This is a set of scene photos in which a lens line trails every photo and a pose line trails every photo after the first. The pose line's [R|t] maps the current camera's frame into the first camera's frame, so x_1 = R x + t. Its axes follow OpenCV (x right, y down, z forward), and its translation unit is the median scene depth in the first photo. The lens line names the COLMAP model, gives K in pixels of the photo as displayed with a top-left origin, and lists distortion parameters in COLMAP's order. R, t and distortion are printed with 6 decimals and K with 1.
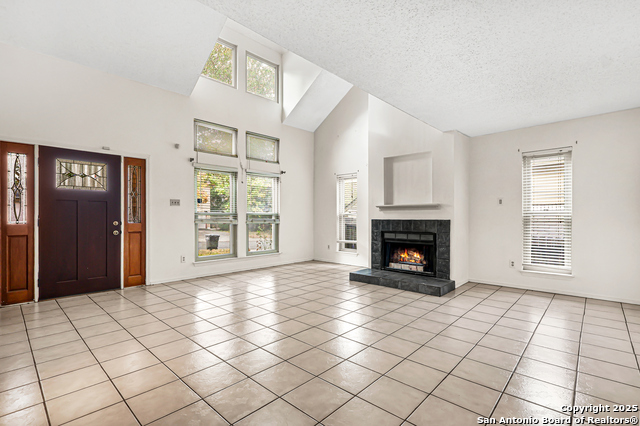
lens RADIAL K [[298.1, 0, 323.5], [0, 298.1, 218.5], [0, 0, 1]] dist [-0.000094, -0.000086]
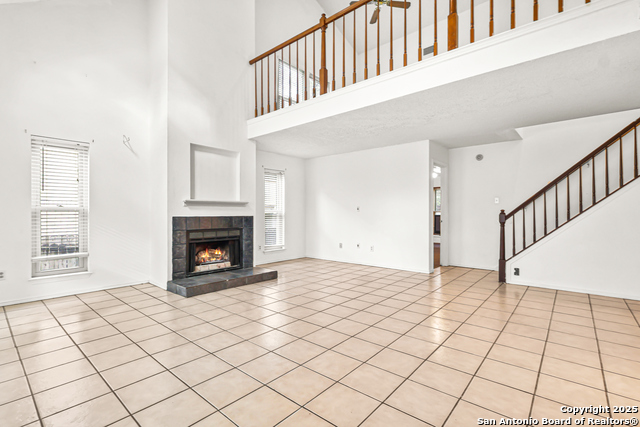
lens RADIAL K [[298.1, 0, 323.4], [0, 298.1, 209.6], [0, 0, 1]] dist [-0.000094, -0.000086]
pose [[-0.037995, 0.005087, 0.999265, -0.681315], [0.000865, 0.999987, -0.005058, -0.012483], [-0.999278, 0.000672, -0.037999, 0.686121]]
